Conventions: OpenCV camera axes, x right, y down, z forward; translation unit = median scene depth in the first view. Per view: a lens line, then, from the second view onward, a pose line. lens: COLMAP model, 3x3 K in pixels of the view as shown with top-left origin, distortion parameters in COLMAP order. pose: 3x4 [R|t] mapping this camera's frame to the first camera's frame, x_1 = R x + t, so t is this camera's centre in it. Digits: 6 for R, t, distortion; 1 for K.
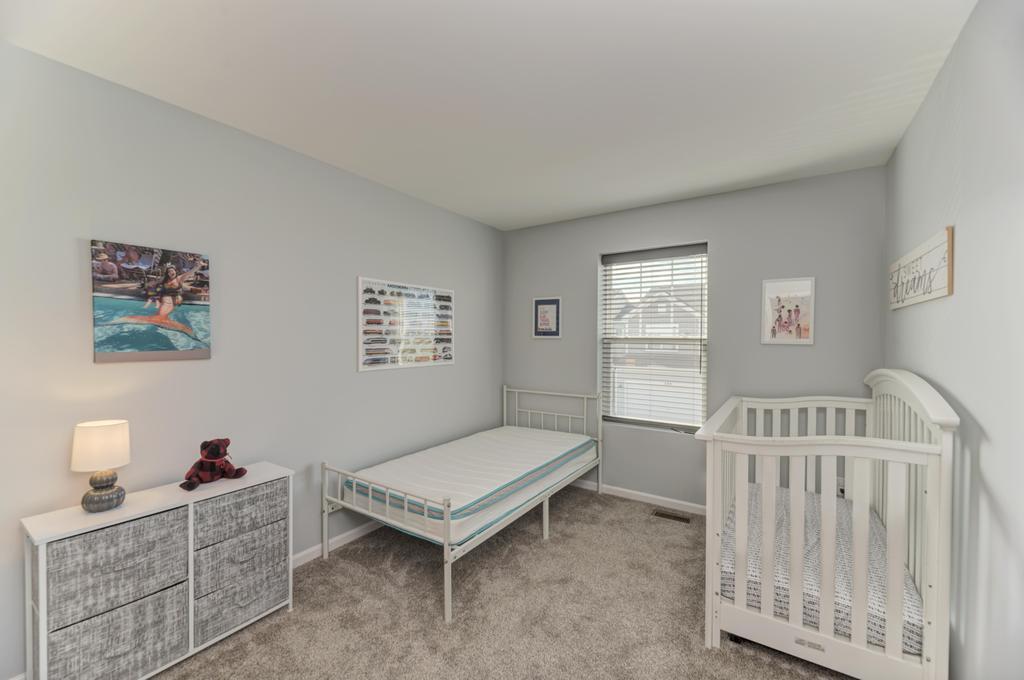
lens RADIAL K [[410.8, 0, 511.2], [0, 410.8, 336.6], [0, 0, 1]] dist [0.009651, -0.004064]
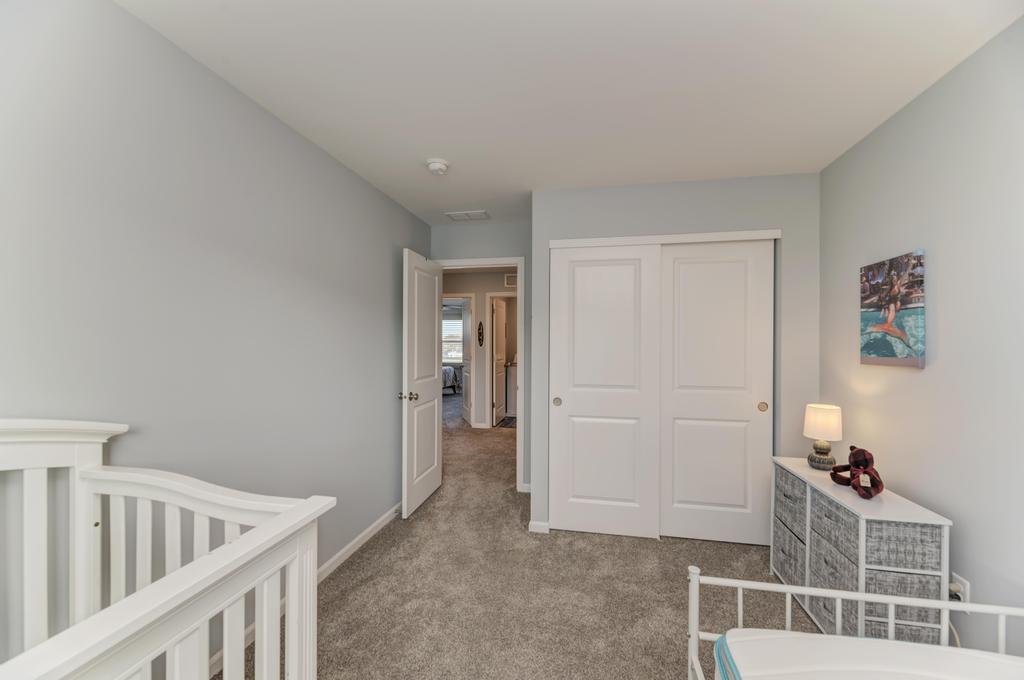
lens RADIAL K [[410.8, 0, 517.9], [0, 410.8, 347.3], [0, 0, 1]] dist [0.009651, -0.004064]
pose [[-0.921732, 0.000918, -0.387827, 0.410134], [-0.002013, 0.999972, 0.007150, 0.003934], [0.387823, 0.007371, -0.921704, 1.577328]]
